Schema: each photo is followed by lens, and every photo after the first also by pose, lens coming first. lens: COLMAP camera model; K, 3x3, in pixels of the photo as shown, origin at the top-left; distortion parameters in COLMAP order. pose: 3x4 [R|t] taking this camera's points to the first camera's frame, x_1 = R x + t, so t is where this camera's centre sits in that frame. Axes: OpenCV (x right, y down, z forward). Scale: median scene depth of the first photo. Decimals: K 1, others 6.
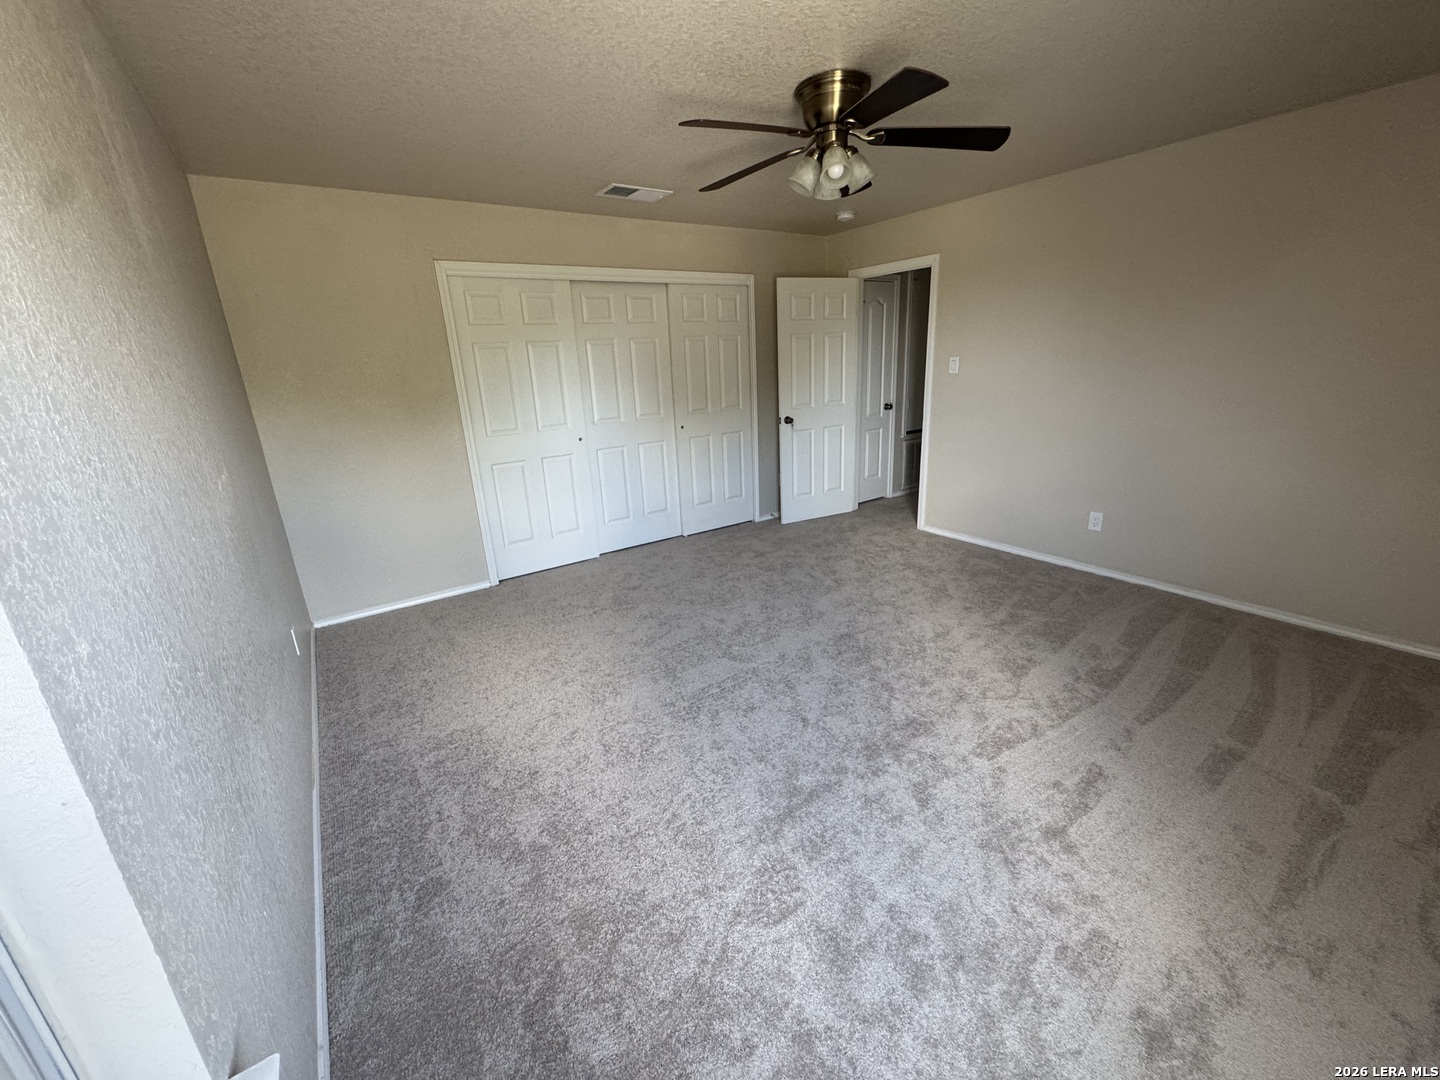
lens RADIAL K [[573.8, 0, 719.8], [0, 573.8, 539.2], [0, 0, 1]] dist [-0.007532, -0.000281]
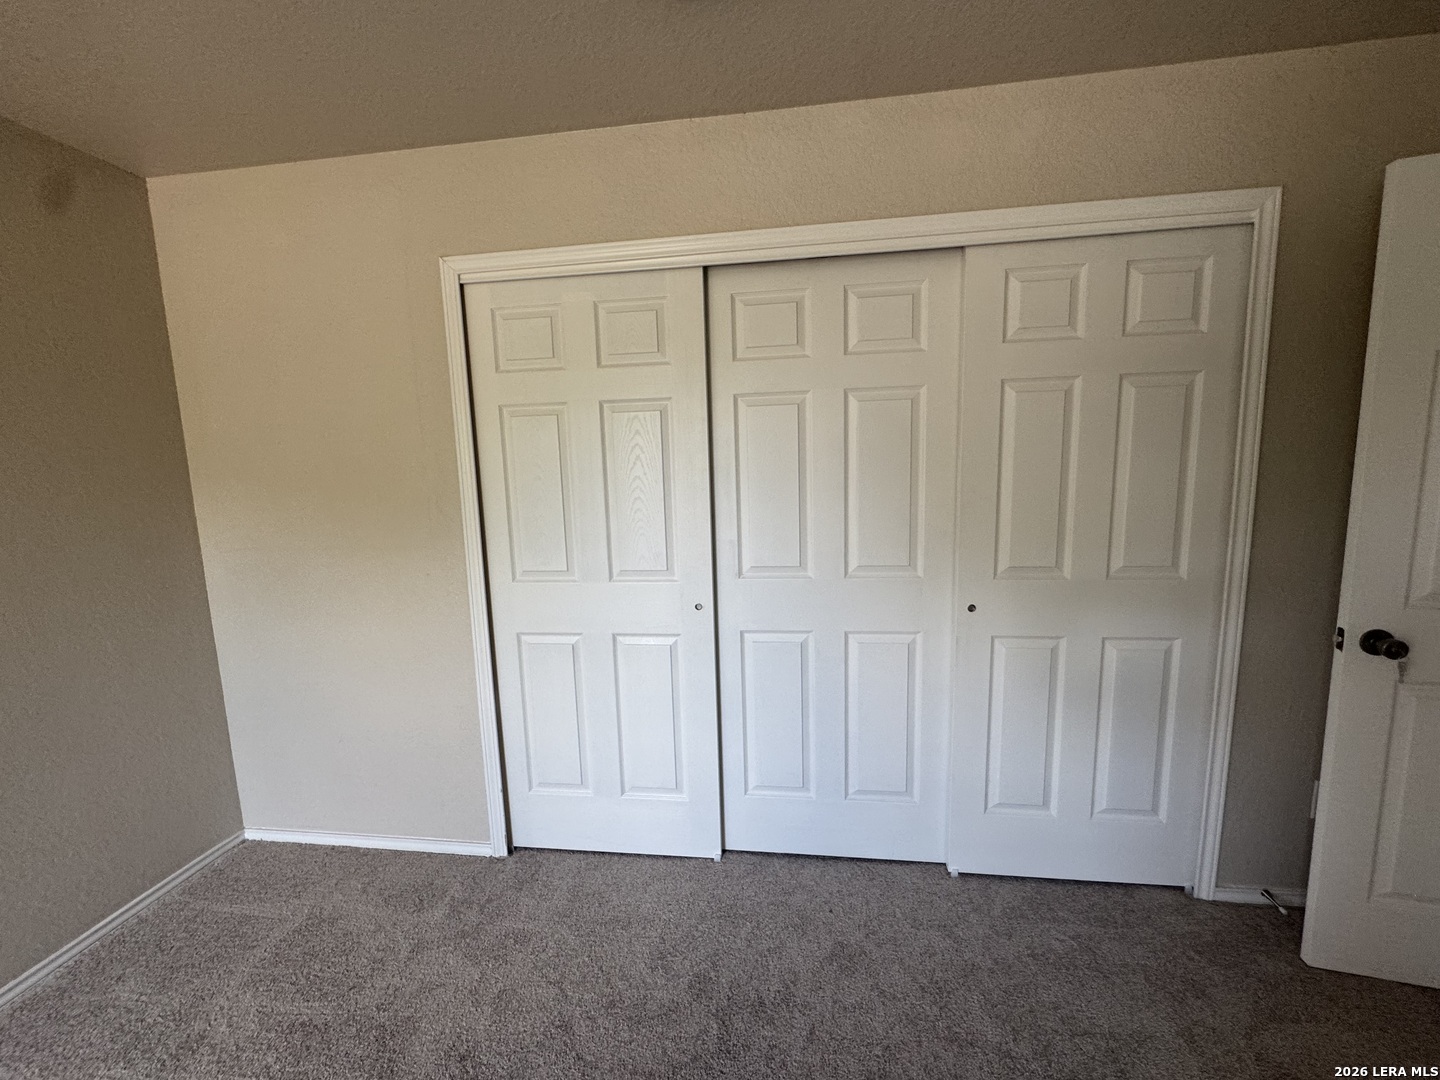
lens RADIAL K [[573.8, 0, 723.9], [0, 573.8, 541.5], [0, 0, 1]] dist [-0.007532, -0.000281]
pose [[0.739638, 0.114006, -0.663278, 0.062782], [-0.204698, 0.976964, -0.060341, -0.183126], [0.641120, 0.180402, 0.745936, 0.601226]]
